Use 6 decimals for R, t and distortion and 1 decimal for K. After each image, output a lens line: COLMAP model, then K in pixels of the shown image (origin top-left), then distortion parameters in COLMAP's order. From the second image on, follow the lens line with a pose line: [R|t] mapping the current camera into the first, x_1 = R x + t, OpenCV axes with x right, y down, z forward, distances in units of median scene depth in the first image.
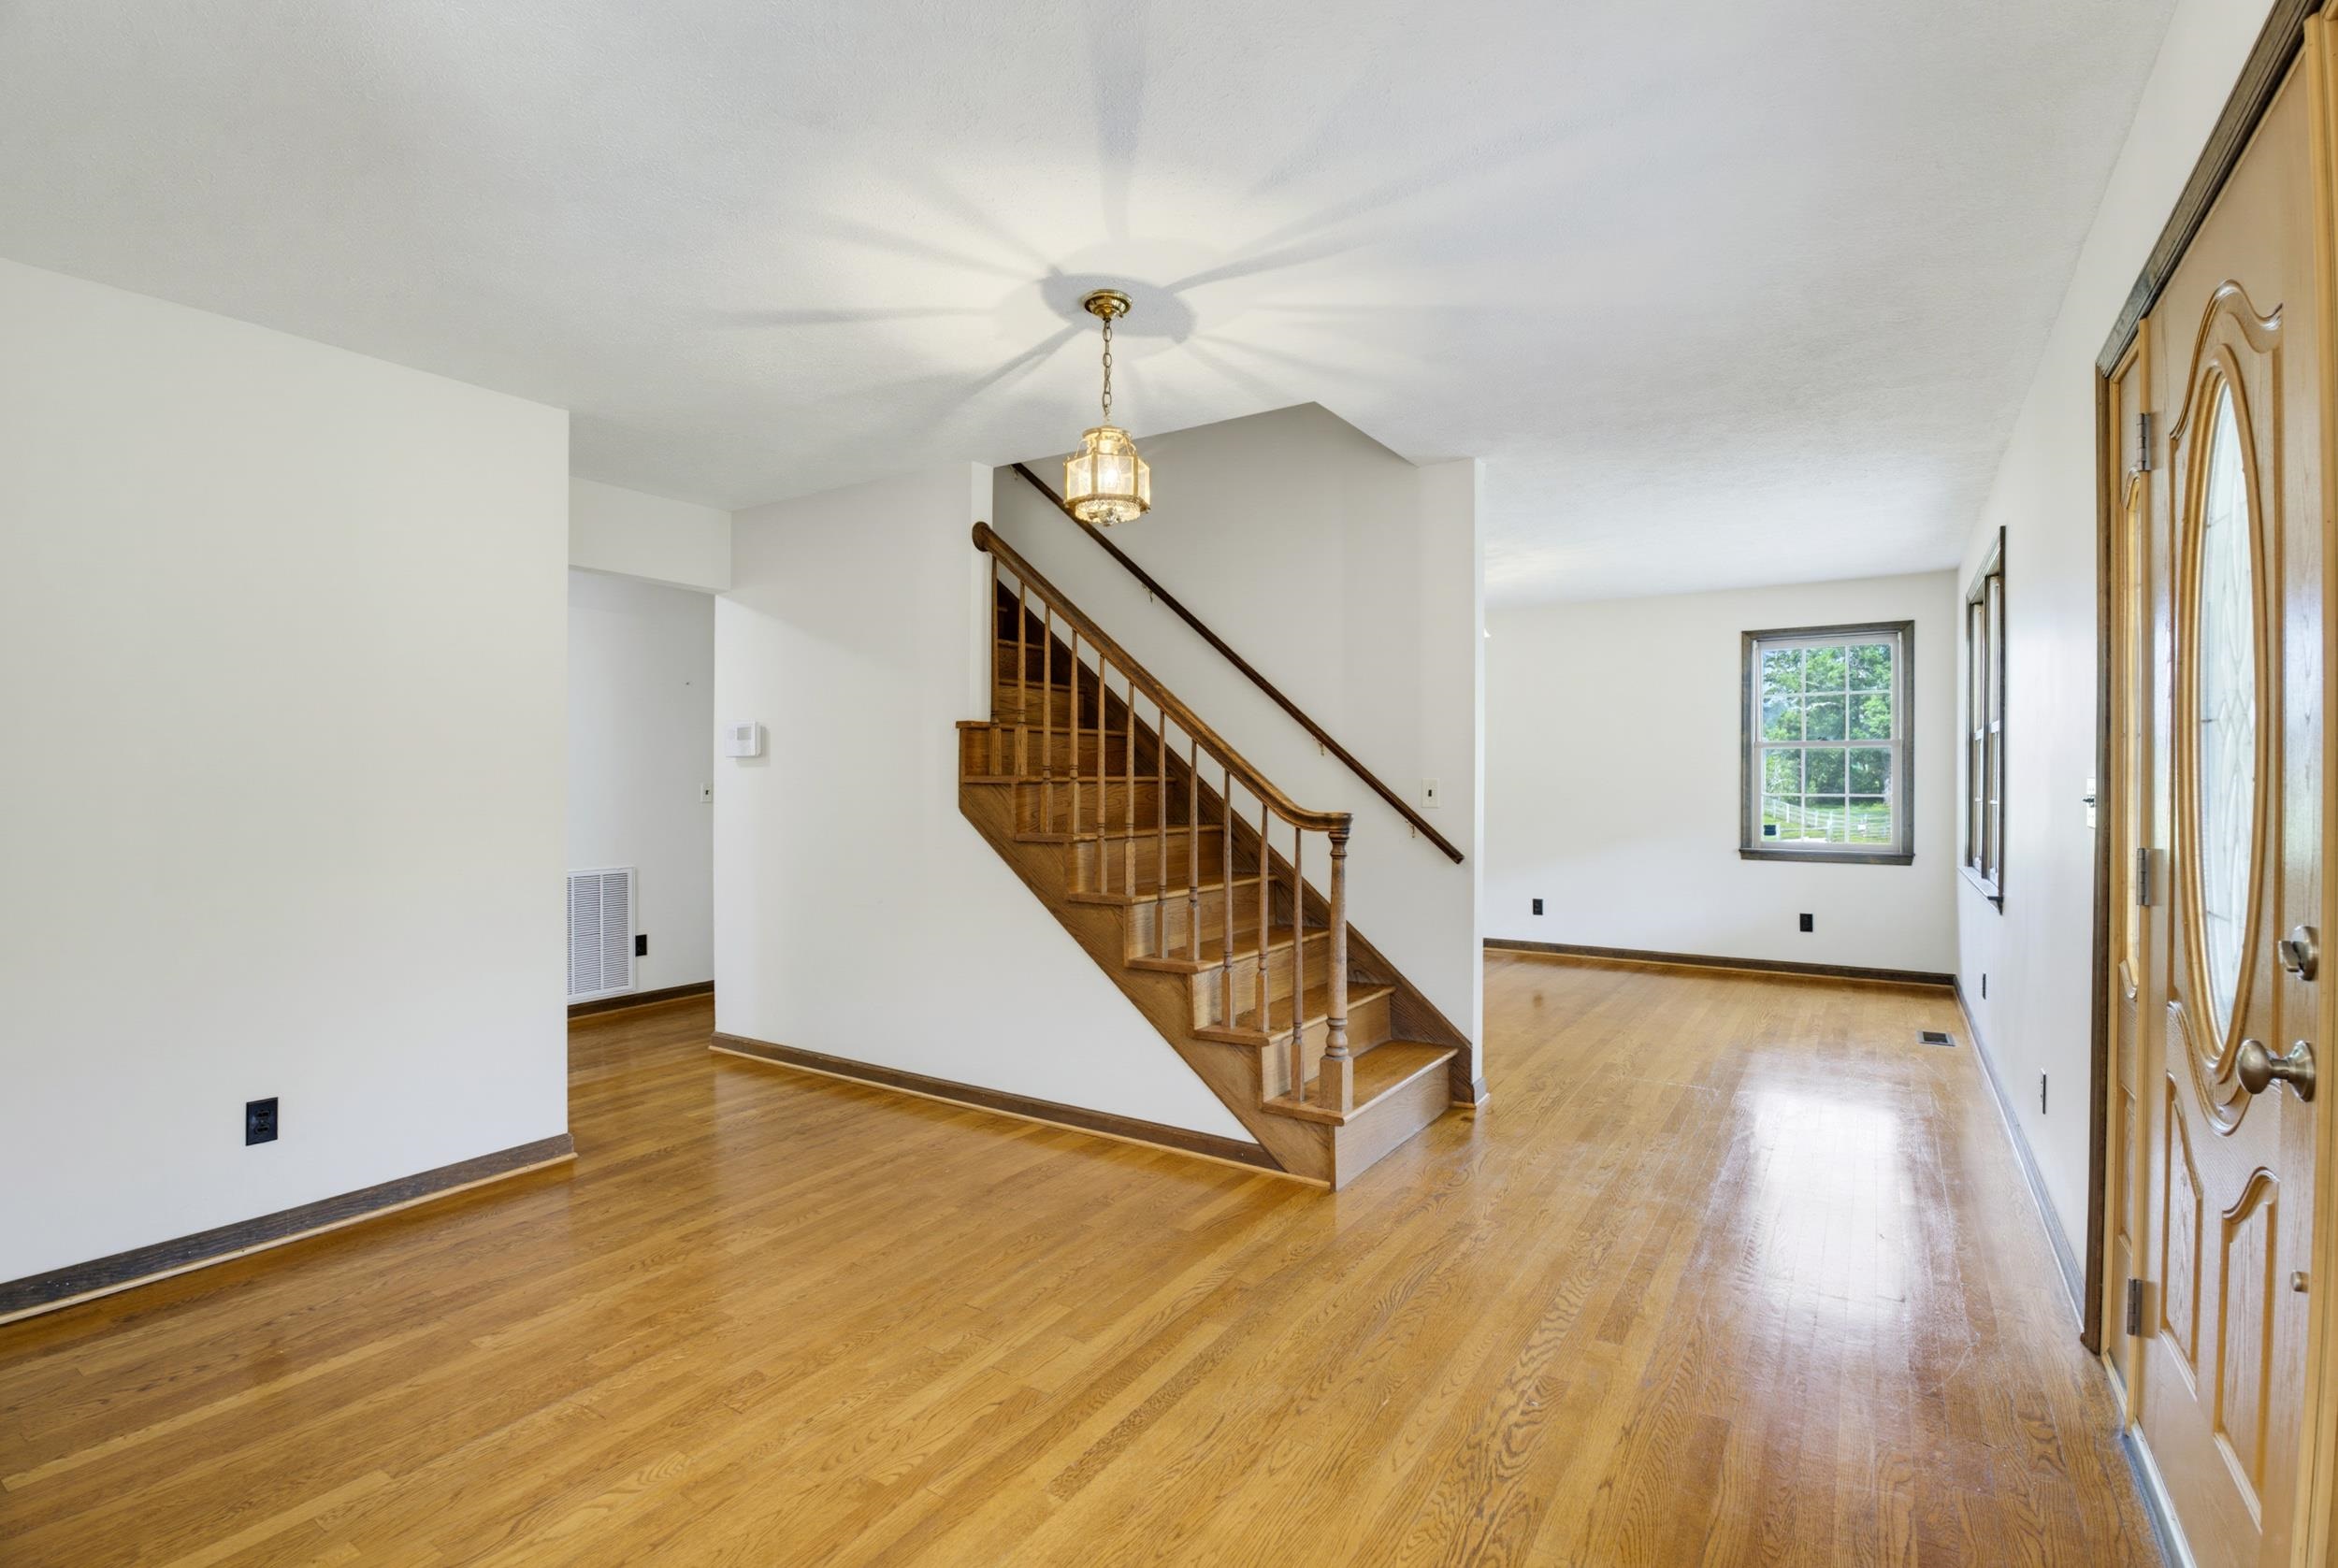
lens RADIAL K [[1058.1, 0, 1169.0], [0, 1058.1, 784.0], [0, 0, 1]] dist [0.000057, -0.000096]
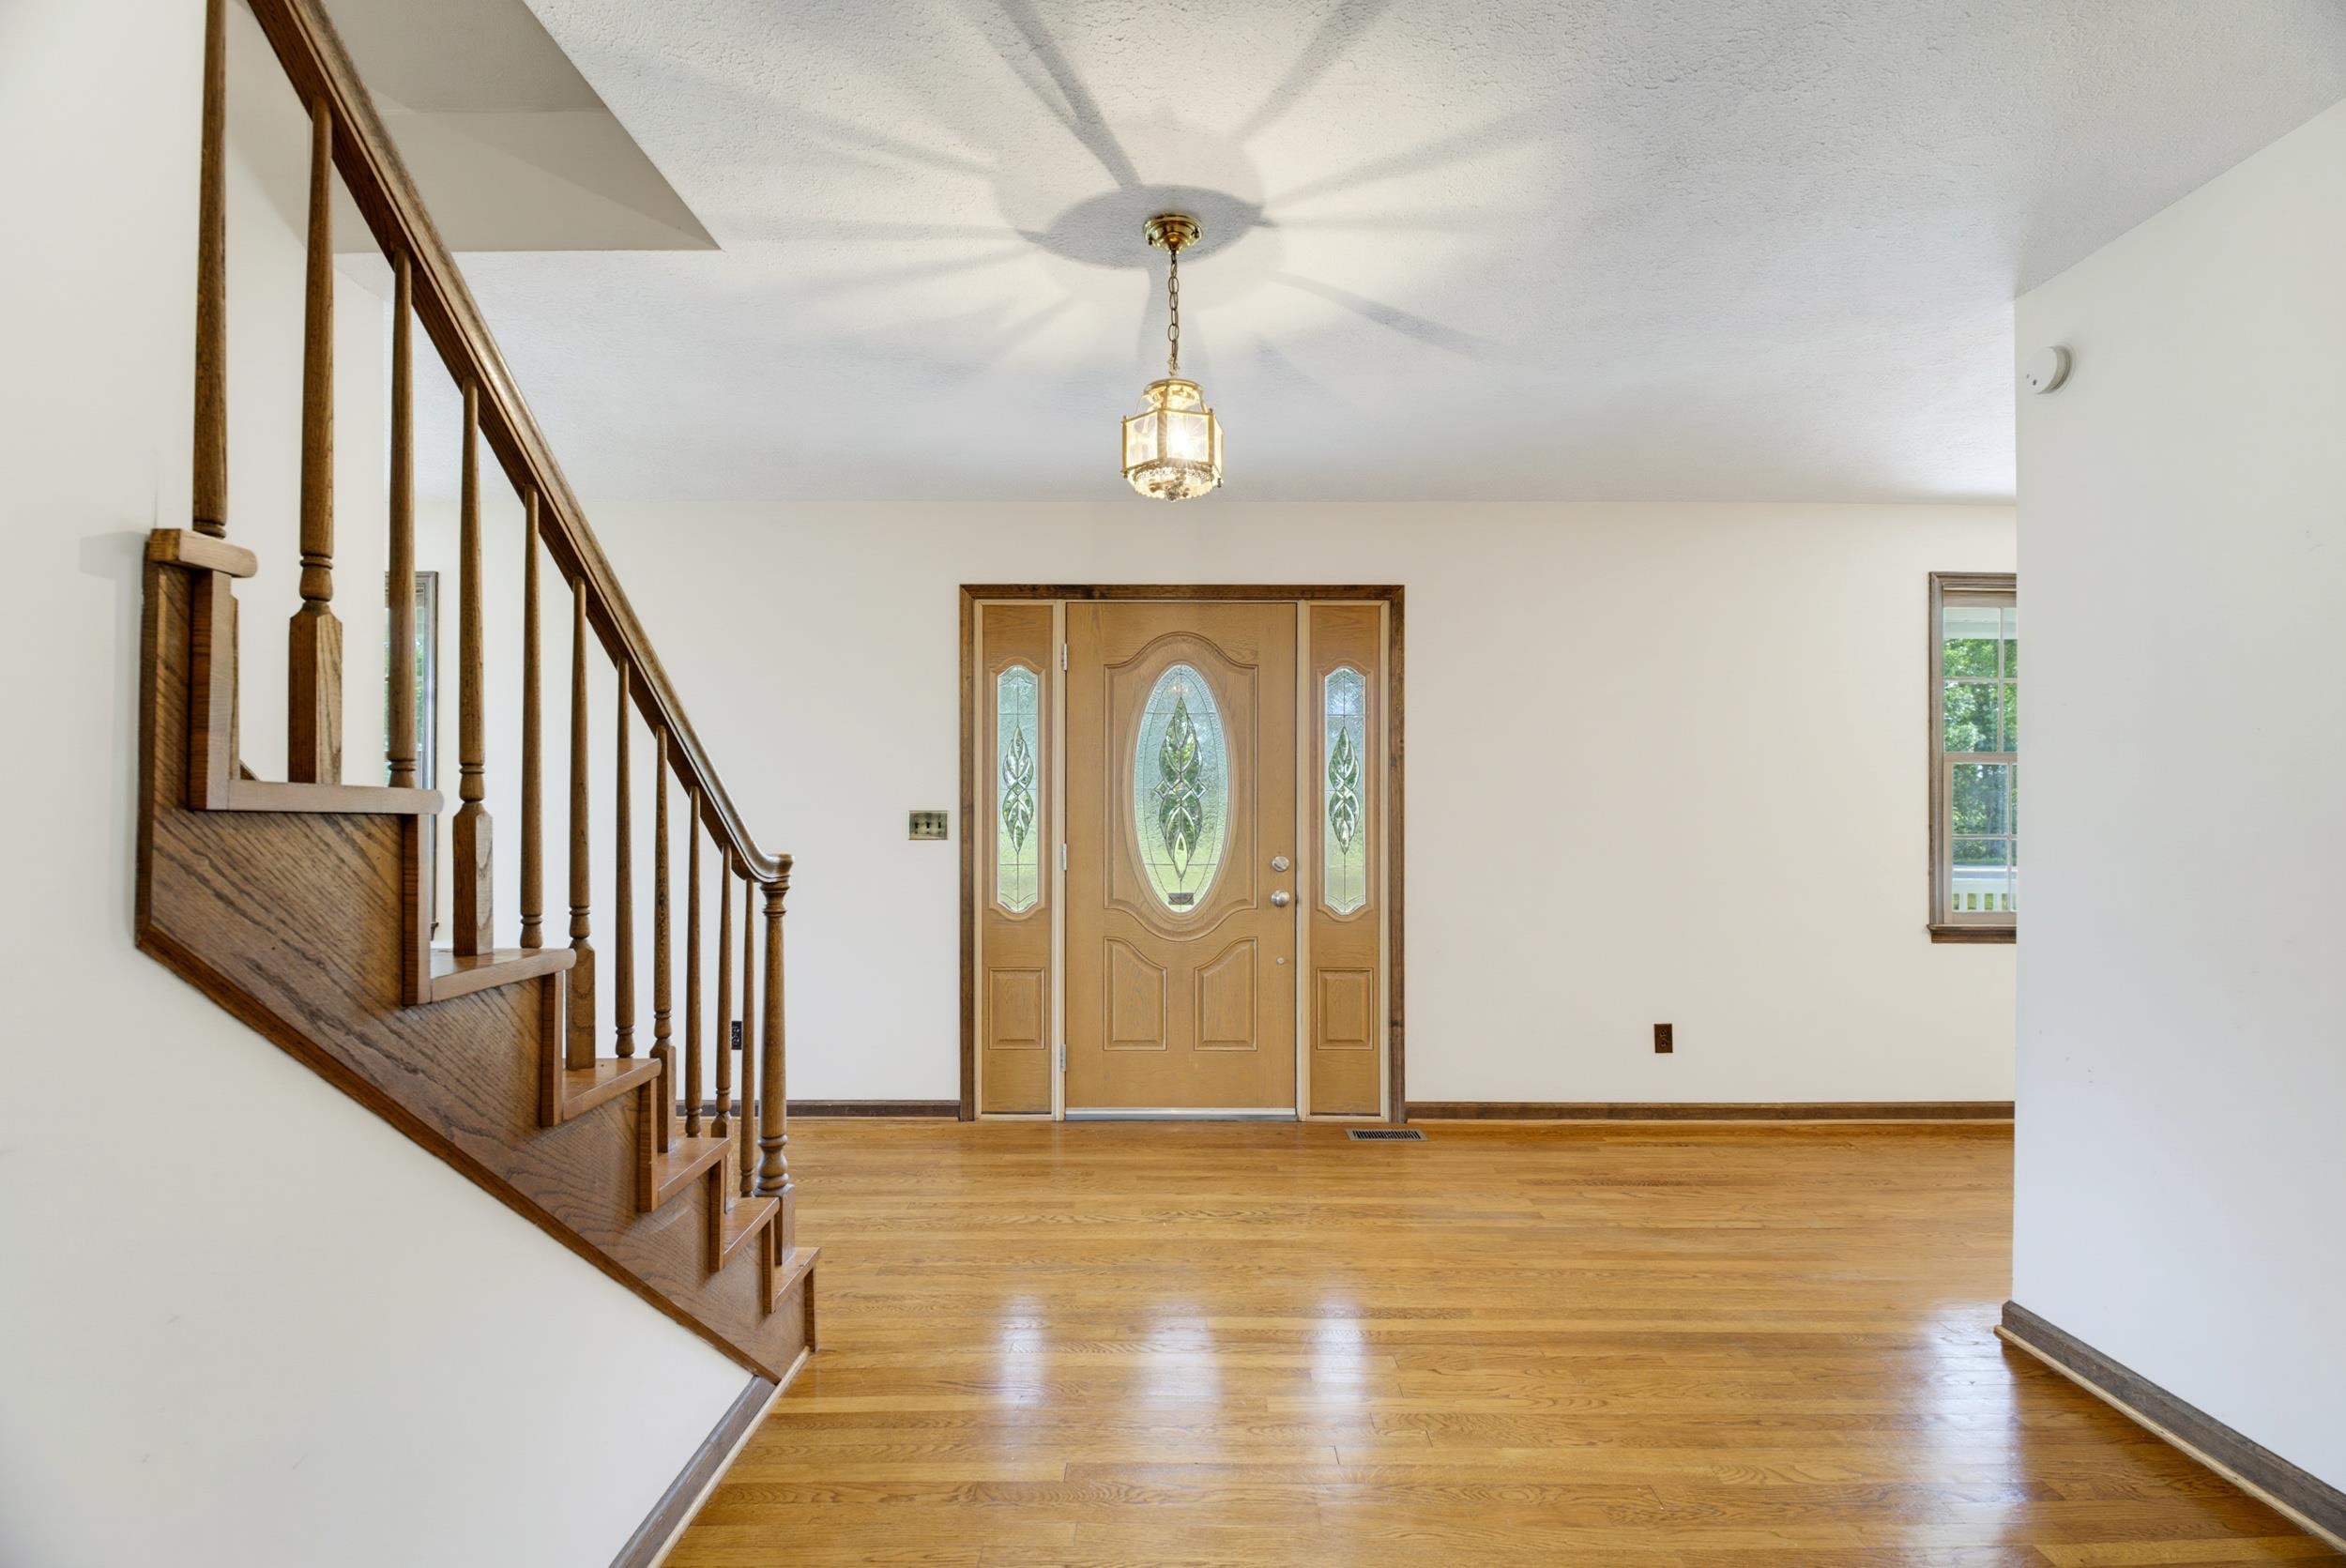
lens RADIAL K [[1087.0, 0, 1166.7], [0, 1087.0, 814.2], [0, 0, 1]] dist [0.002301, 0.000191]
pose [[-0.539503, 0.001334, 0.841983, -0.773250], [0.003293, 0.999994, 0.000526, -0.001115], [-0.841977, 0.003056, -0.539504, 1.473028]]
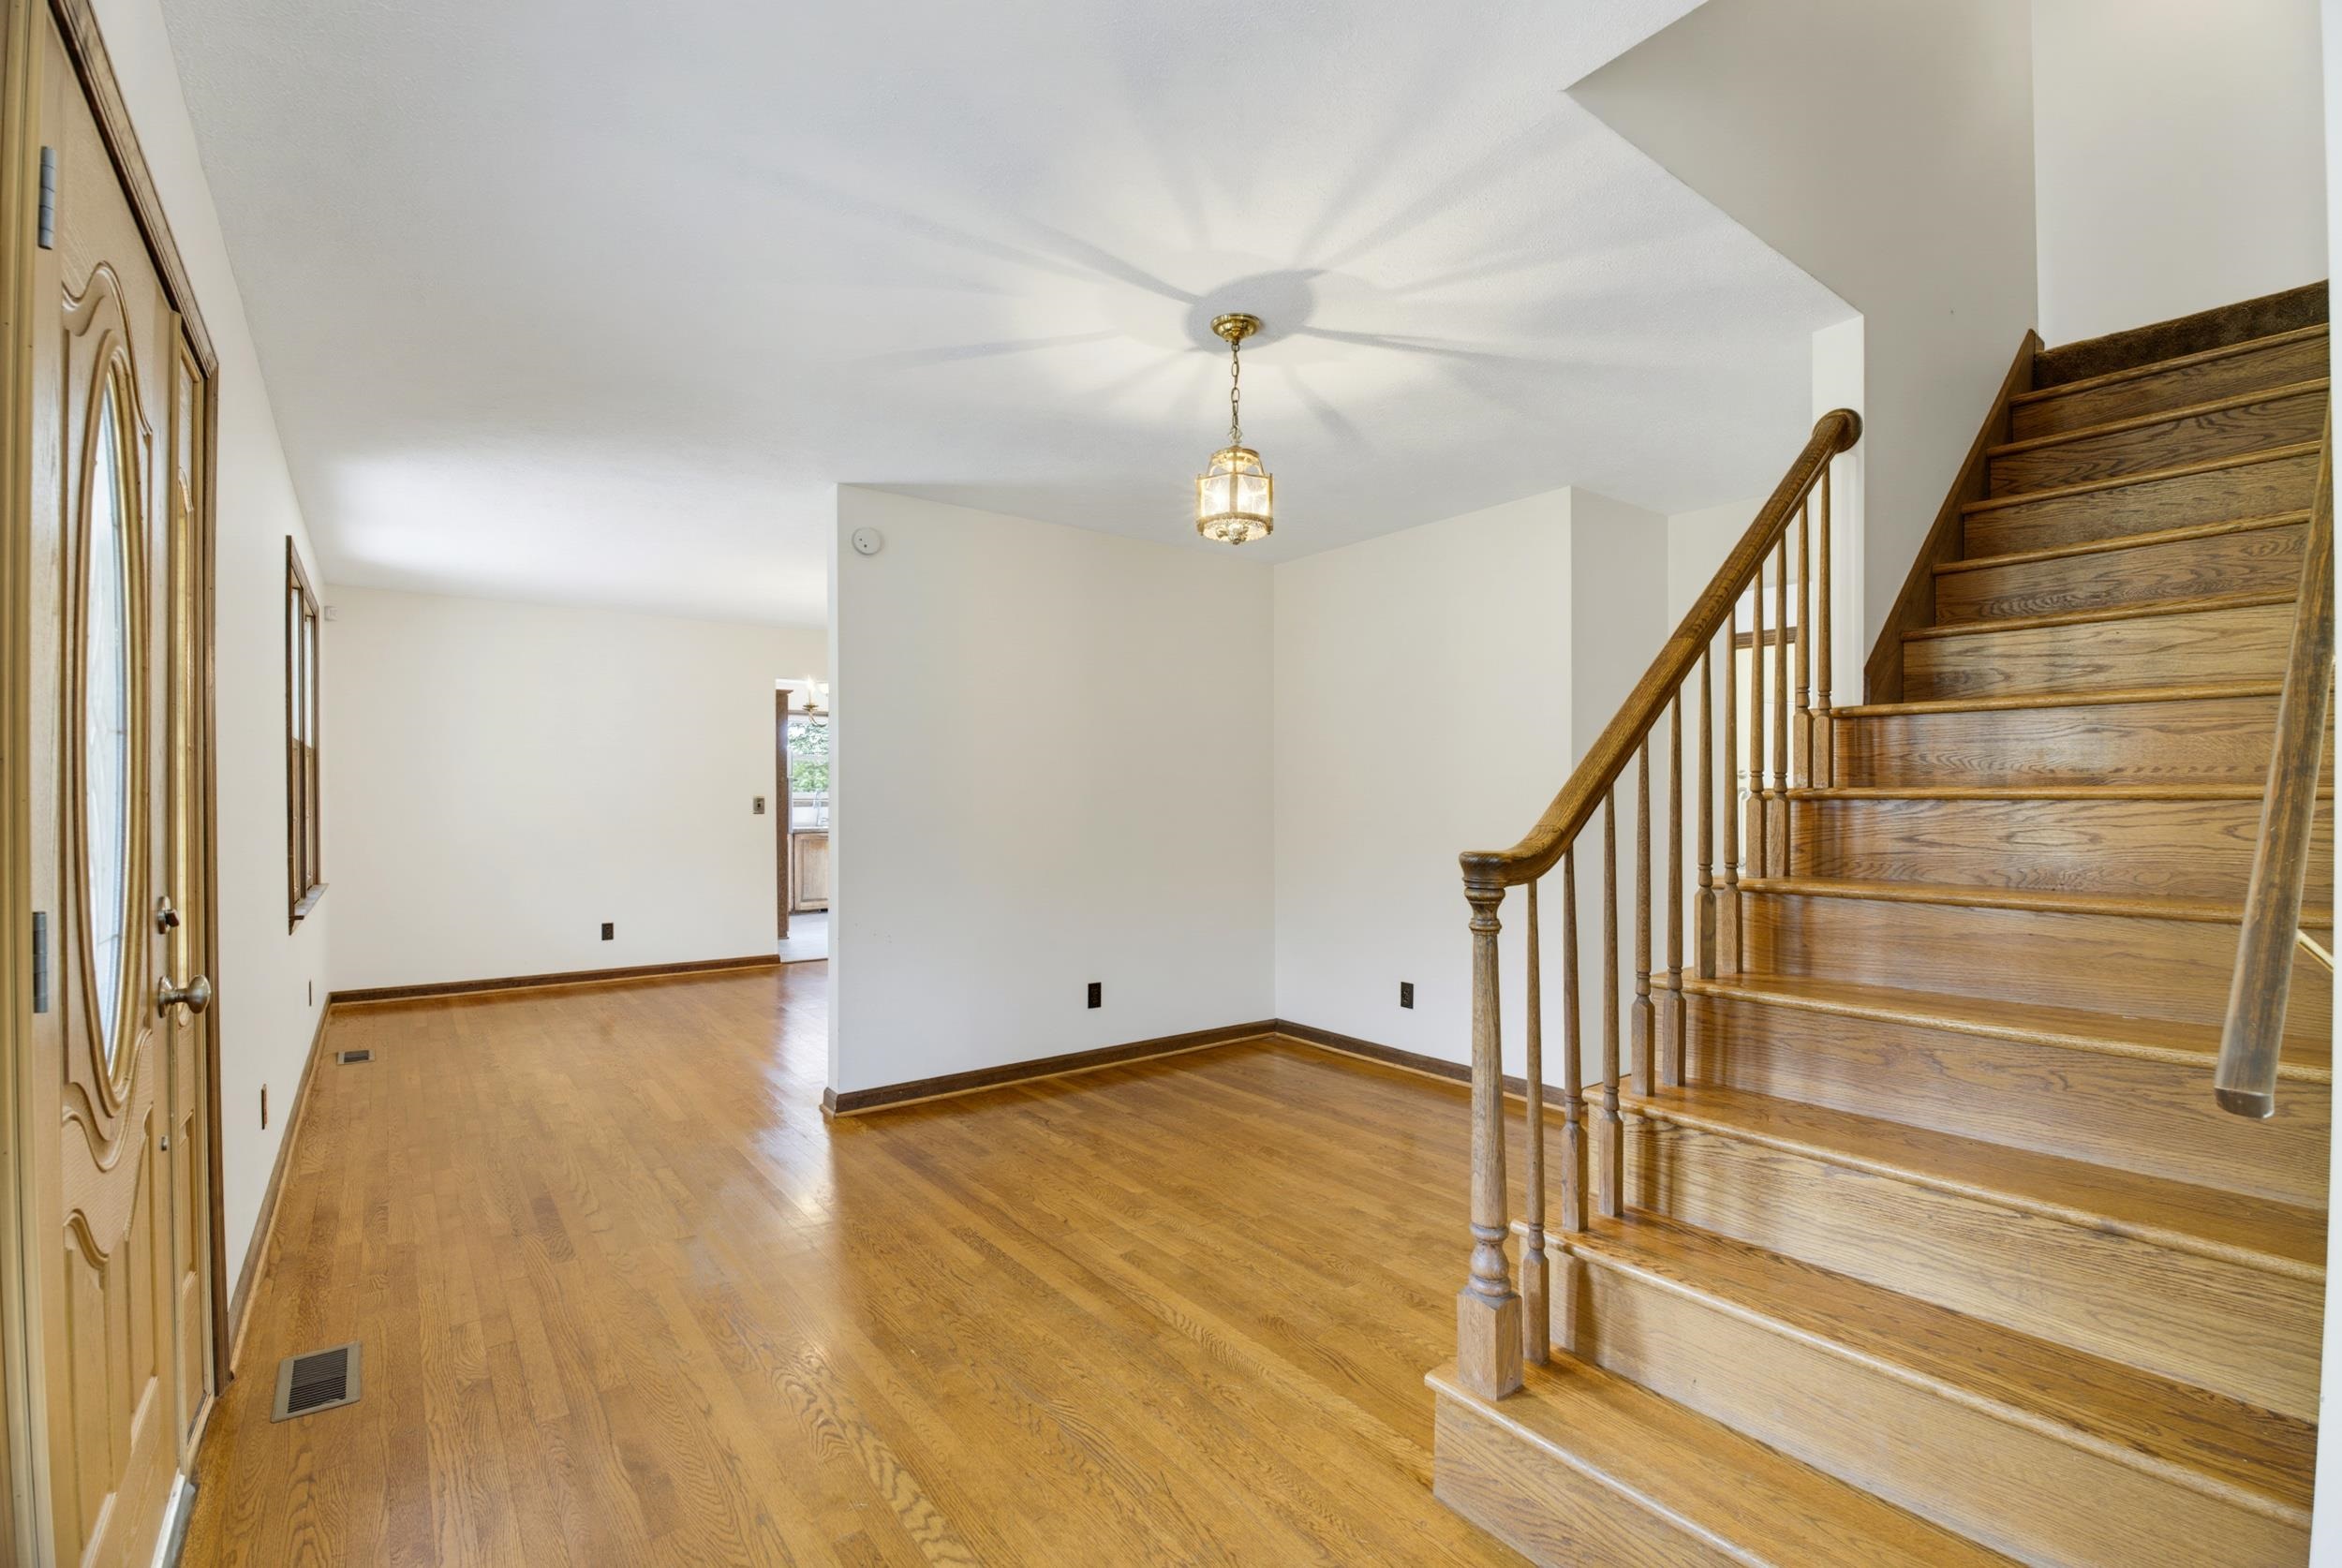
lens RADIAL K [[1037.7, 0, 1171.0], [0, 1037.7, 784.0], [0, 0, 1]] dist [-0.001832, -0.000107]
pose [[-0.325138, -0.010765, -0.945605, 0.910562], [-0.000944, 0.999938, -0.011059, -0.000833], [0.945666, -0.002703, -0.325128, 1.273378]]
